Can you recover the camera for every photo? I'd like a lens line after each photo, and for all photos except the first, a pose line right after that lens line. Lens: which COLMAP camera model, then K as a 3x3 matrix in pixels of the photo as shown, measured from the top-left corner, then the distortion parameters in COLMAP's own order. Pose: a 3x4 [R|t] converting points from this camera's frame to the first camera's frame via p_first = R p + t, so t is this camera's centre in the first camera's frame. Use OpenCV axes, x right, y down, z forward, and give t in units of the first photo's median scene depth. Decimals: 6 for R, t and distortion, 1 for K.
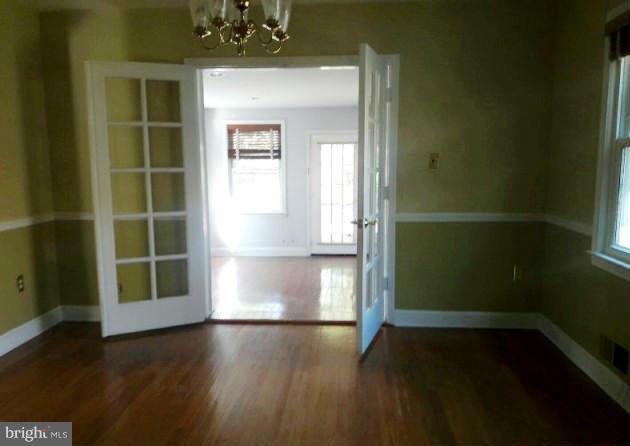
lens RADIAL K [[500.8, 0, 315.0], [0, 500.8, 223.0], [0, 0, 1]] dist [0.005172, -0.080187]
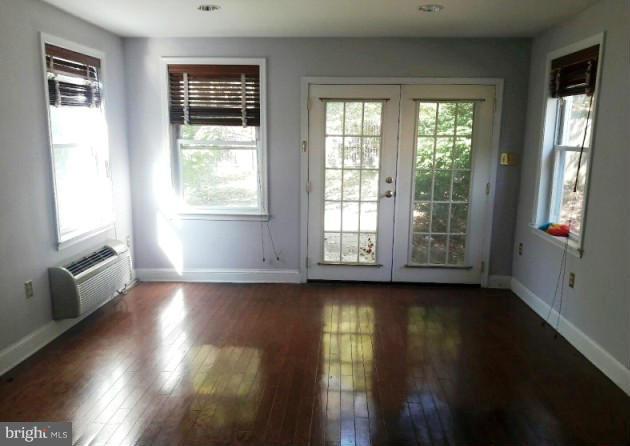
lens RADIAL K [[500.8, 0, 315.0], [0, 500.8, 223.0], [0, 0, 1]] dist [0.005172, -0.080187]
pose [[0.999517, 0.011203, 0.028978, -0.017749], [-0.013358, 0.997073, 0.075275, -0.057355], [-0.028049, -0.075626, 0.996742, 0.391841]]
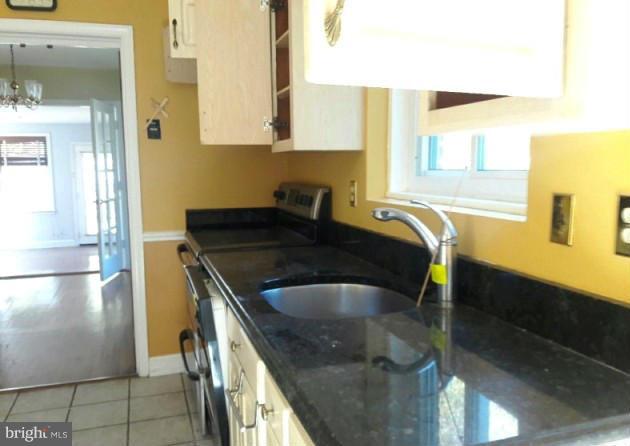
lens RADIAL K [[528.4, 0, 315.0], [0, 528.4, 223.0], [0, 0, 1]] dist [0.002203, 0.001885]
pose [[0.925902, -0.045505, 0.375014, 0.042804], [0.054200, 0.998450, -0.012667, 0.059219], [-0.373856, 0.032054, 0.926933, -0.399478]]
